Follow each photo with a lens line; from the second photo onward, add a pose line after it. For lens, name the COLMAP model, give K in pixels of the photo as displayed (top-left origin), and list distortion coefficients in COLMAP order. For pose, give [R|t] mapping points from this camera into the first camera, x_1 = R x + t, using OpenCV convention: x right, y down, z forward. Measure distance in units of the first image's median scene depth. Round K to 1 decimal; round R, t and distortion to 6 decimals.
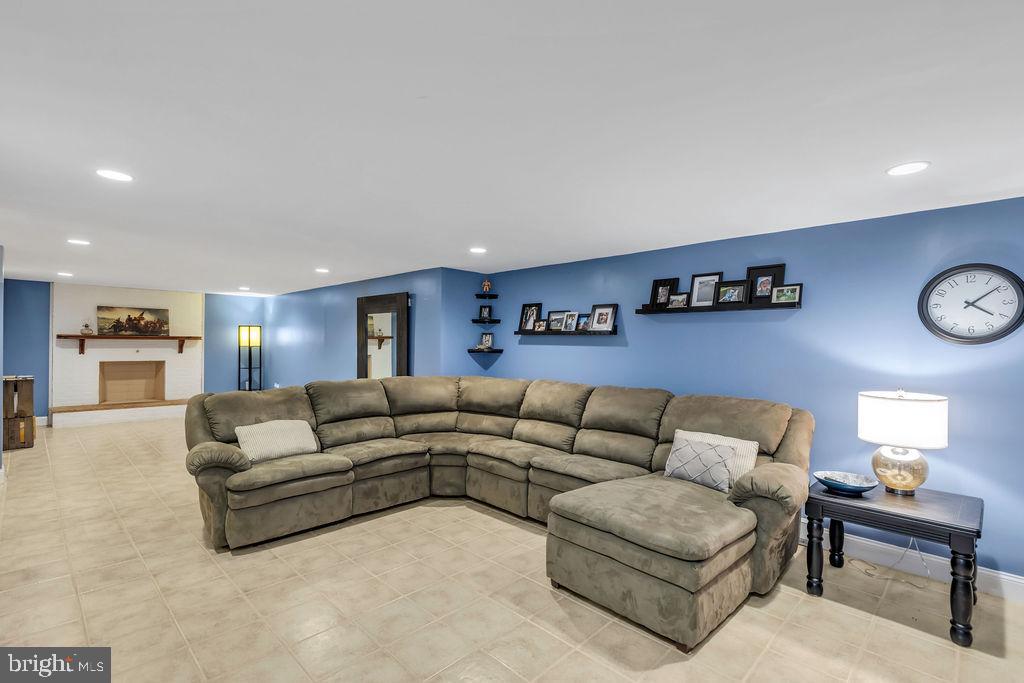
lens RADIAL K [[472.5, 0, 509.2], [0, 472.5, 343.3], [0, 0, 1]] dist [0.002094, -0.000044]
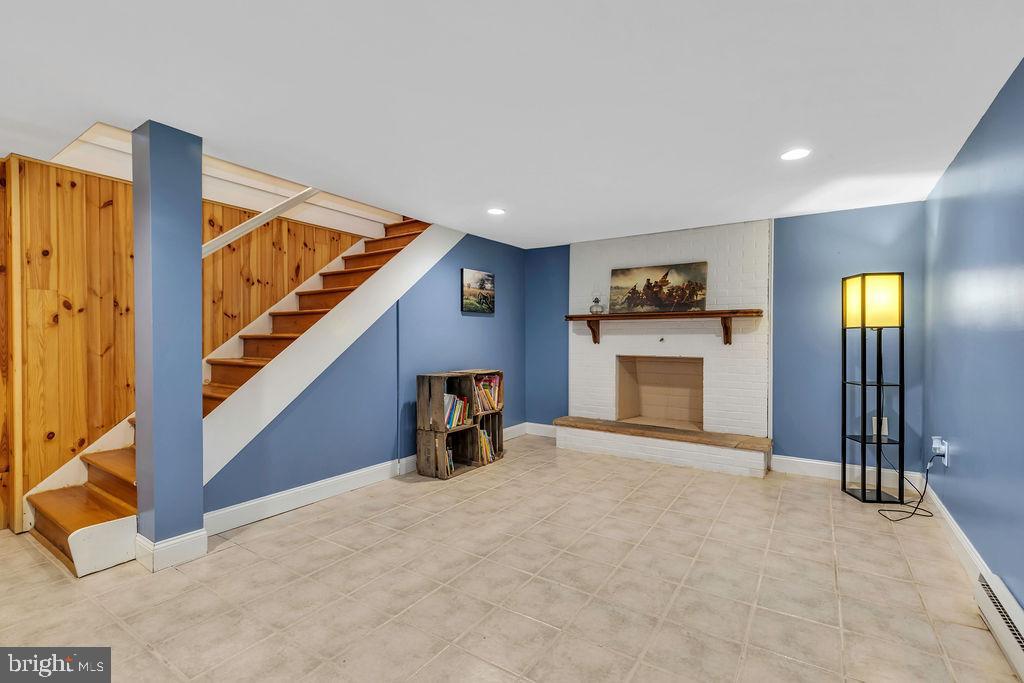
lens RADIAL K [[472.5, 0, 512.1], [0, 472.5, 336.3], [0, 0, 1]] dist [0.002094, -0.000044]
pose [[0.196112, -0.015613, -0.980457, -0.237184], [-0.001697, 0.999866, -0.016262, 0.021319], [0.980580, 0.004853, 0.196059, 0.668948]]
